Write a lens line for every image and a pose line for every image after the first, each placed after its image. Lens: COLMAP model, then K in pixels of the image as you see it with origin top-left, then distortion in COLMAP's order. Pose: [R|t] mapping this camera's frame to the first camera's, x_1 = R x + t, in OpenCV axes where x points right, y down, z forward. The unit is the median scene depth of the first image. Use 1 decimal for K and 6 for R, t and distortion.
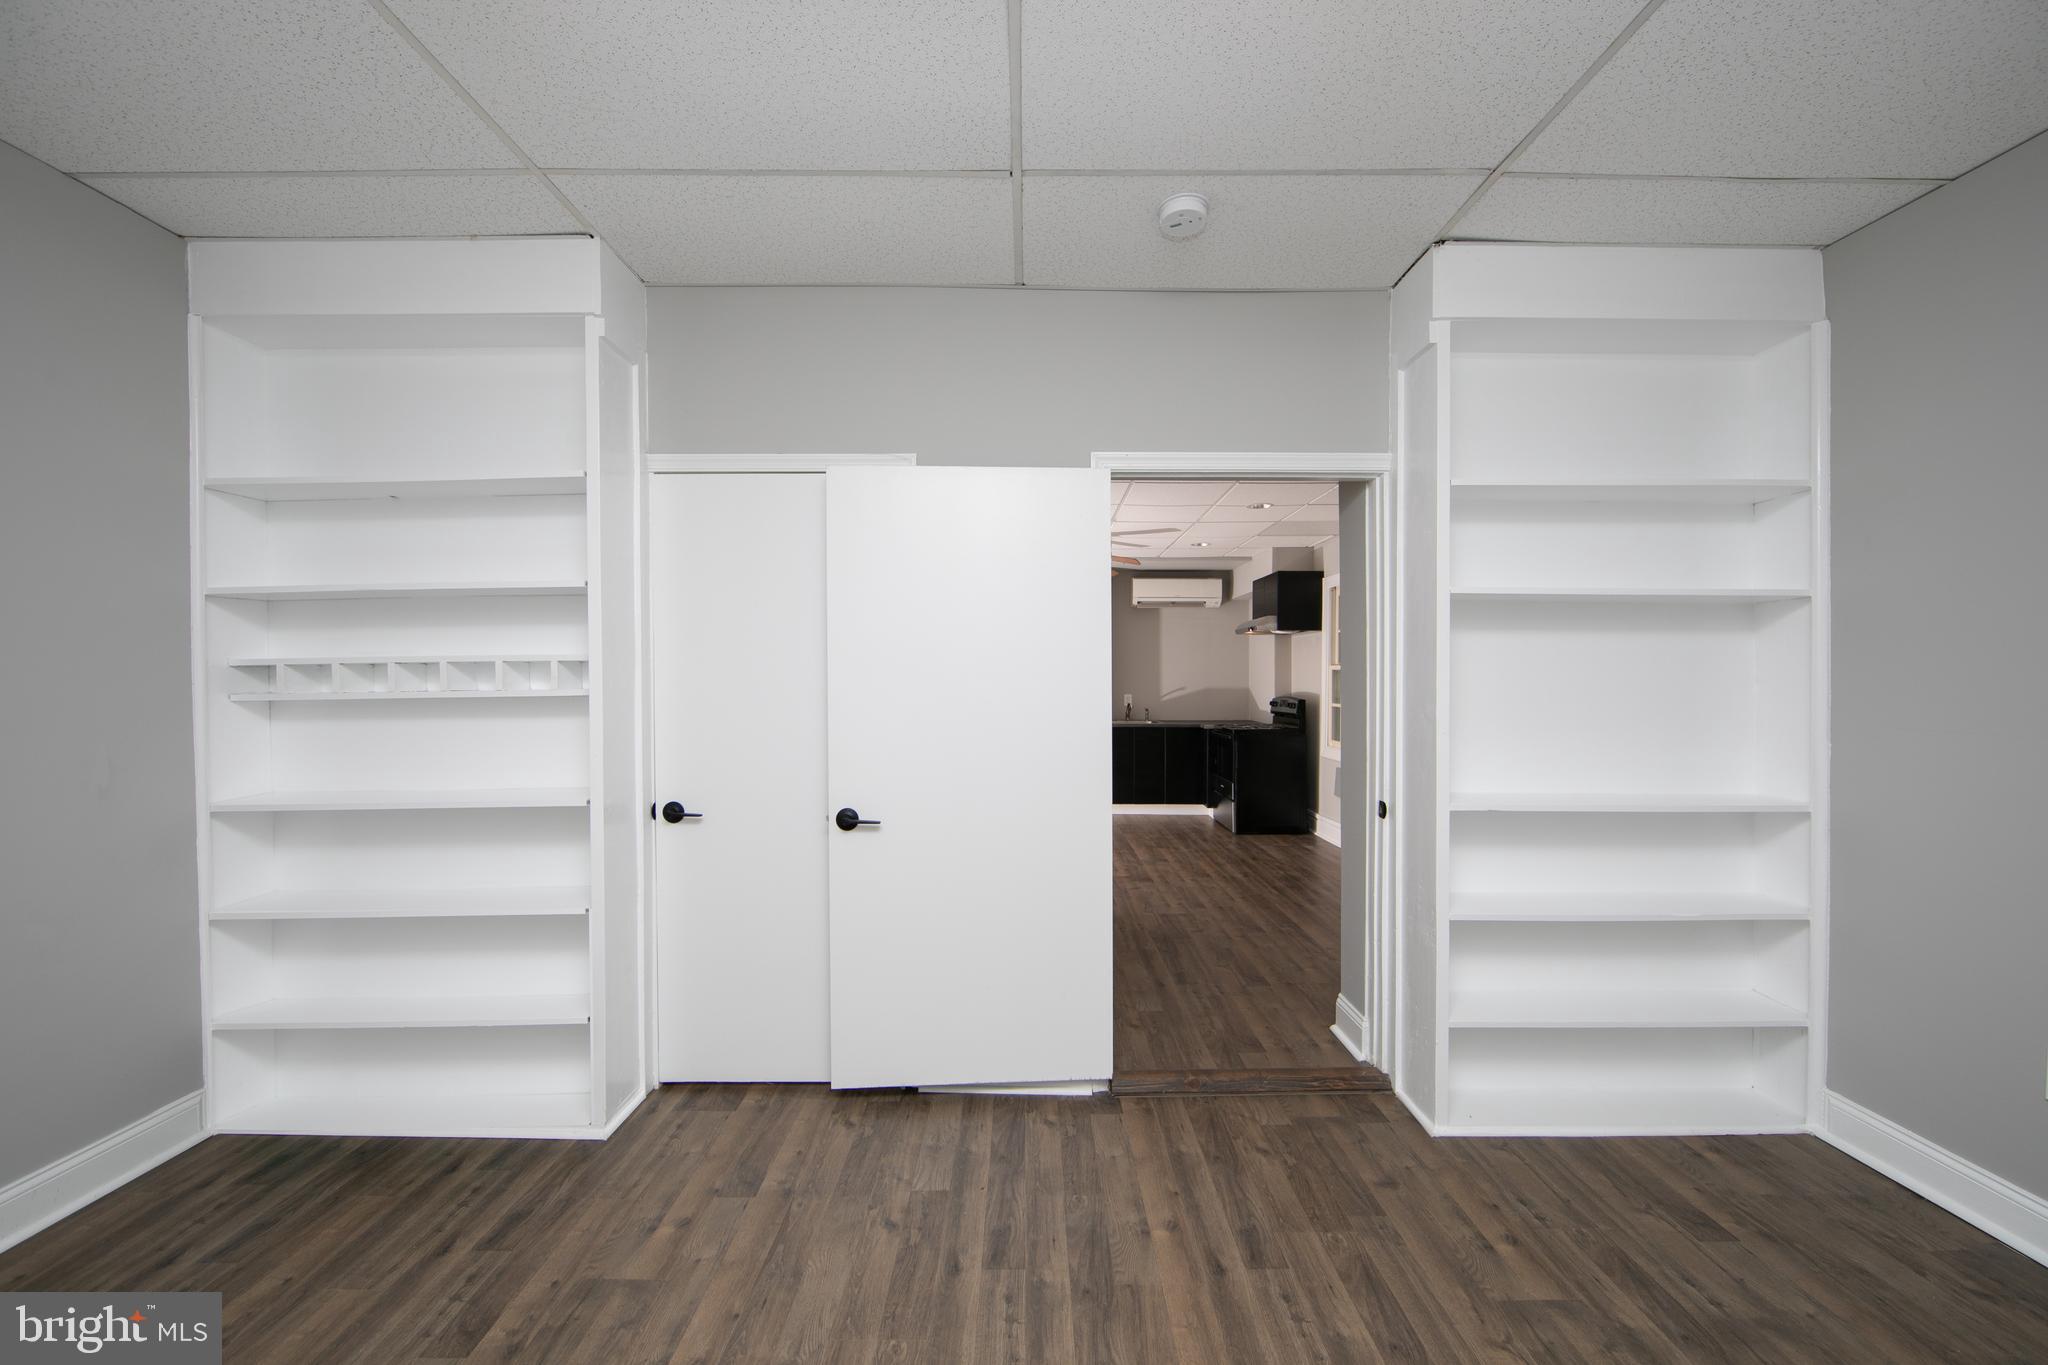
lens RADIAL K [[809.7, 0, 1020.8], [0, 809.7, 688.1], [0, 0, 1]] dist [-0.006595, -0.000213]
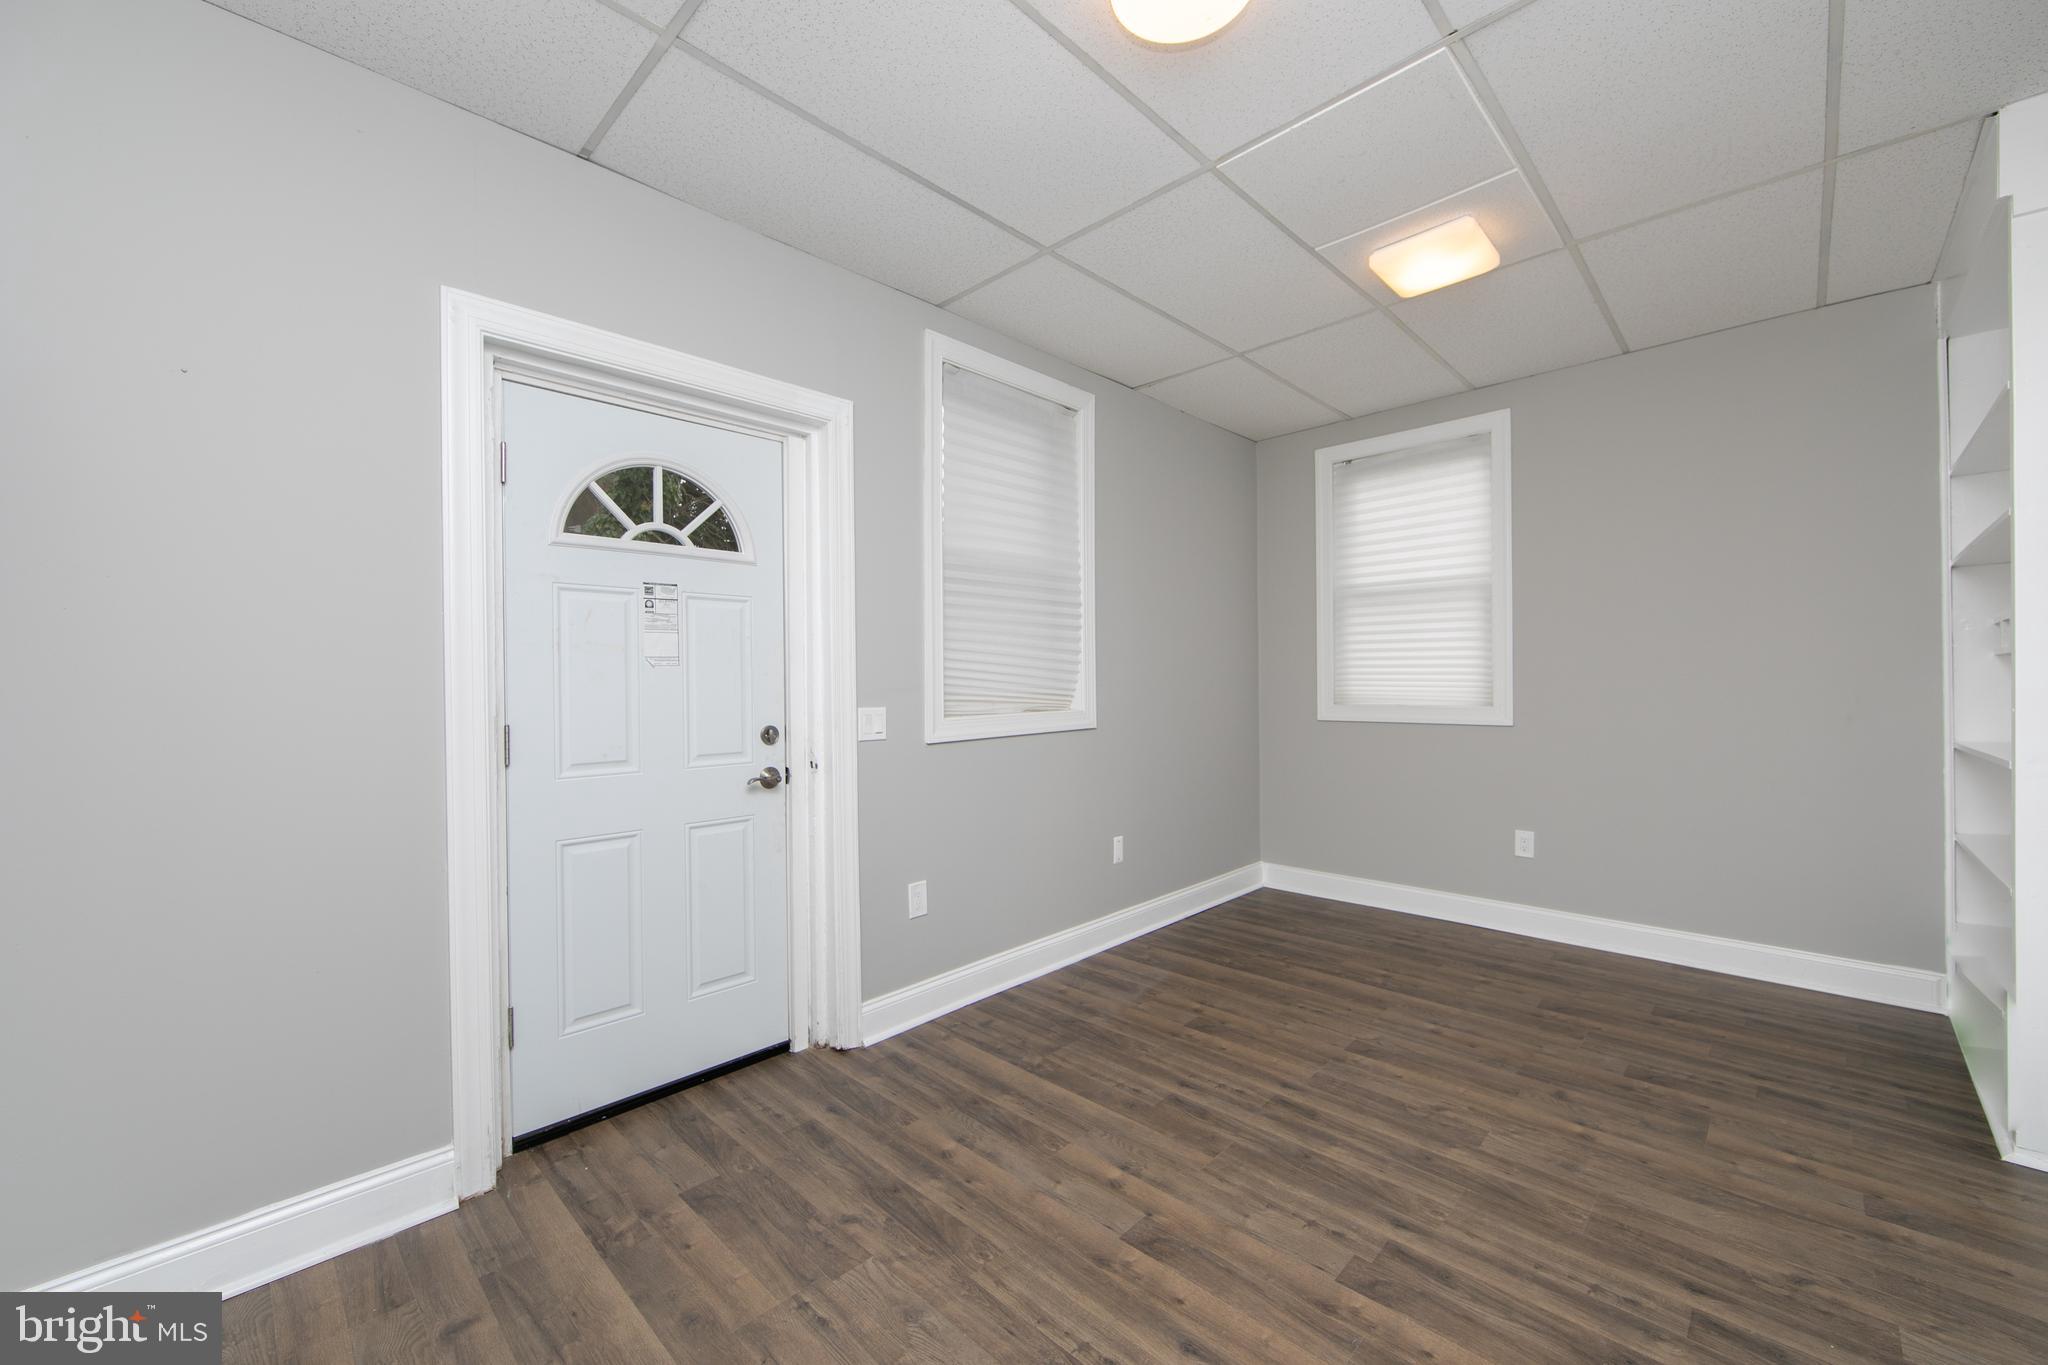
lens RADIAL K [[799.5, 0, 1032.2], [0, 799.5, 684.4], [0, 0, 1]] dist [-0.002180, -0.000274]
pose [[-0.693528, 0.010448, -0.720354, 0.868256], [-0.000507, 0.999888, 0.014989, 0.047899], [0.720430, 0.010760, -0.693445, 0.909181]]
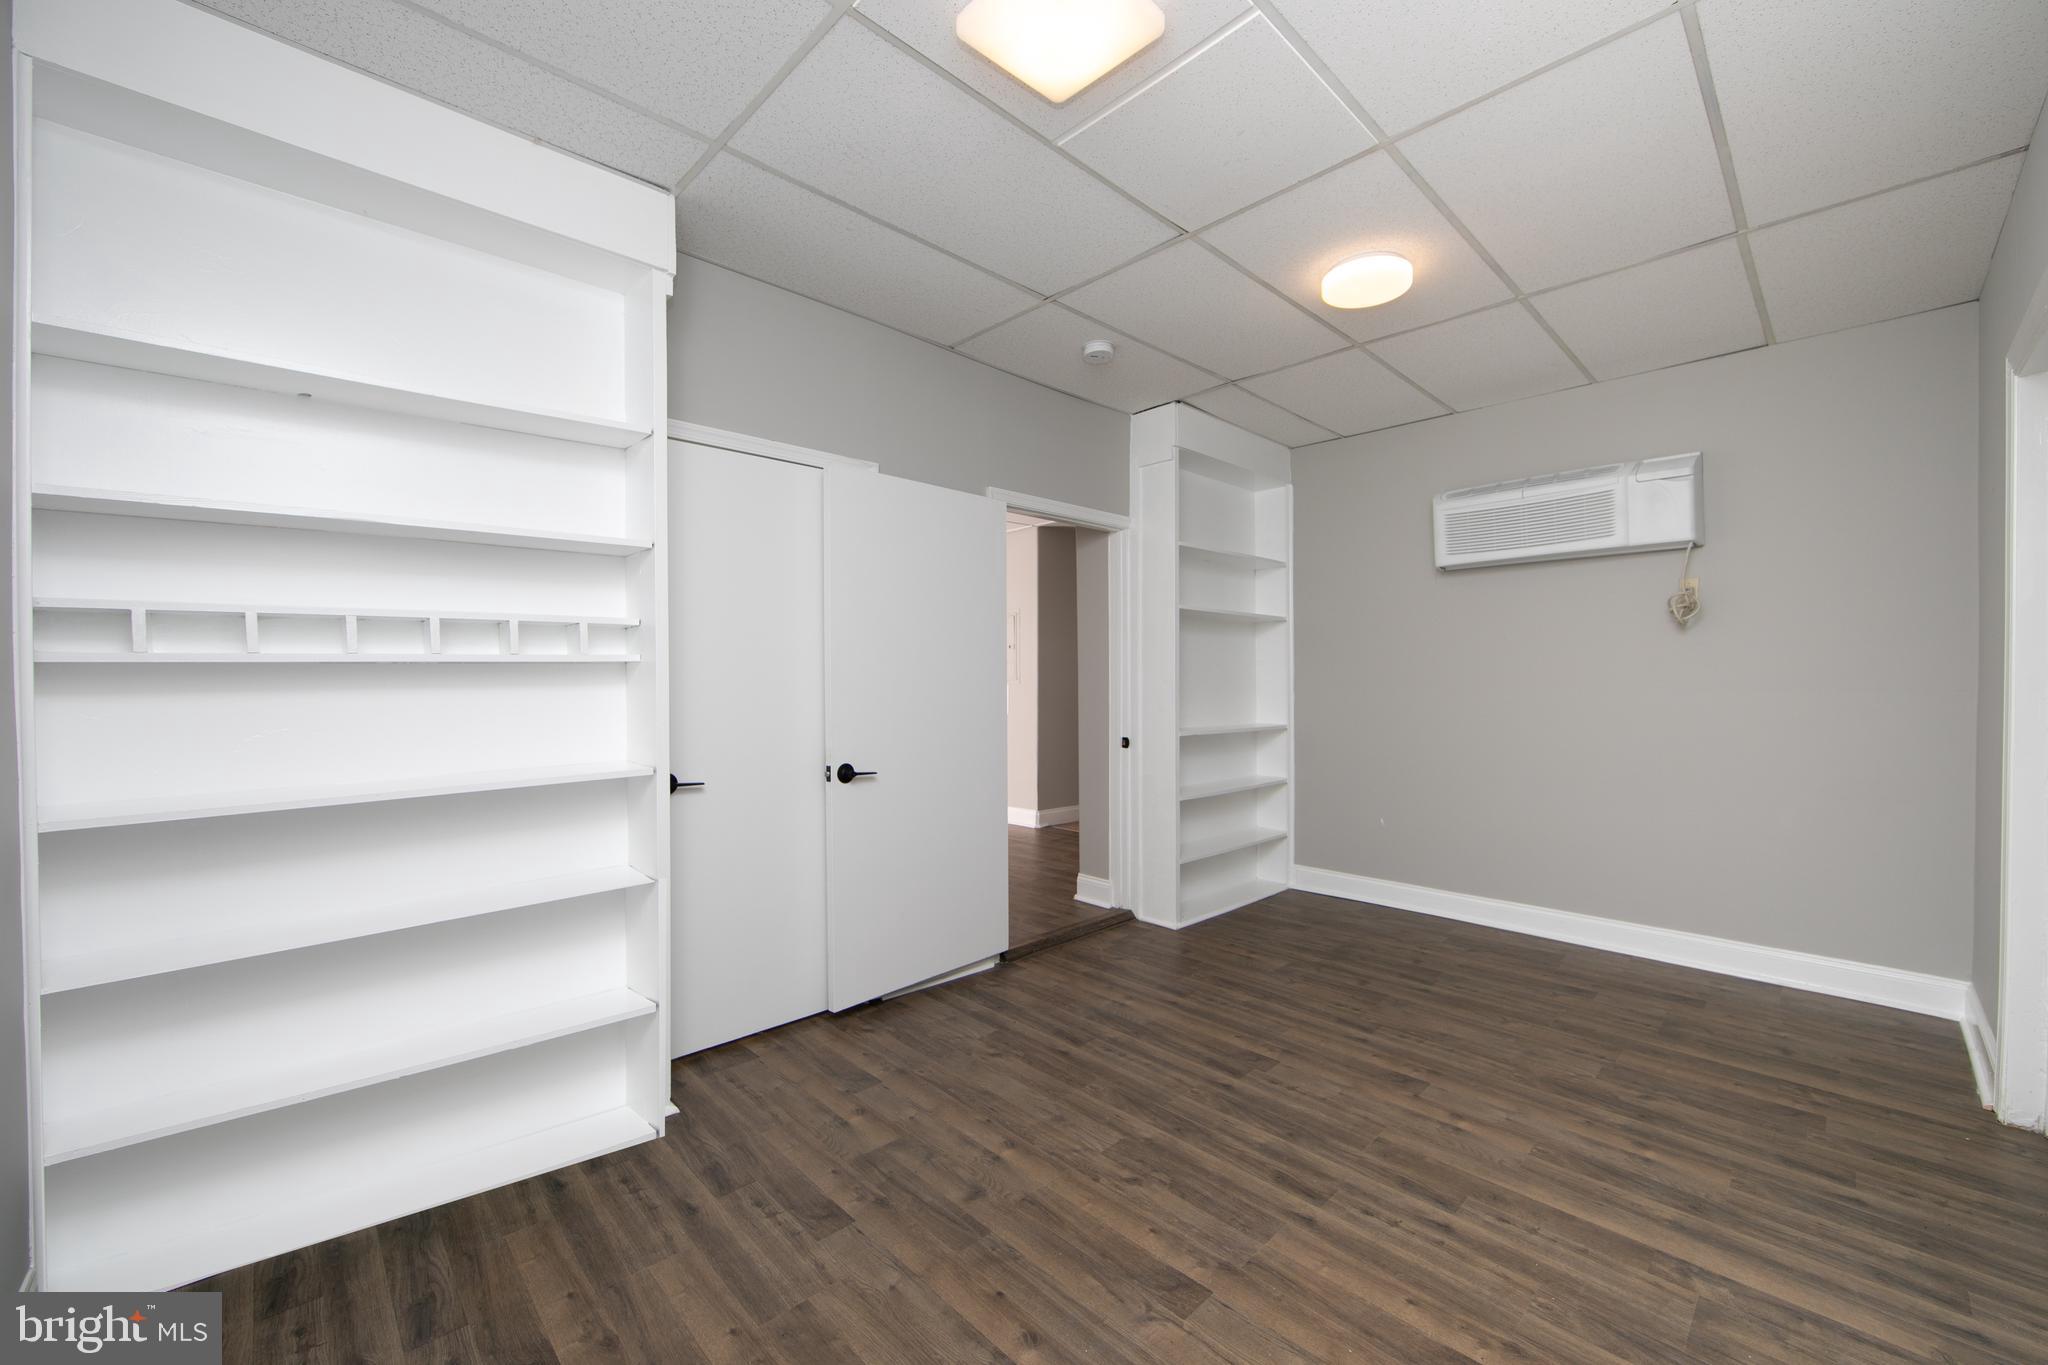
lens RADIAL K [[821.3, 0, 1030.6], [0, 821.3, 685.0], [0, 0, 1]] dist [-0.009709, 0.000330]
pose [[0.713948, -0.004712, 0.700183, -0.978543], [0.009271, 0.999953, -0.002723, 0.051687], [-0.700138, 0.008435, 0.713958, -0.014288]]
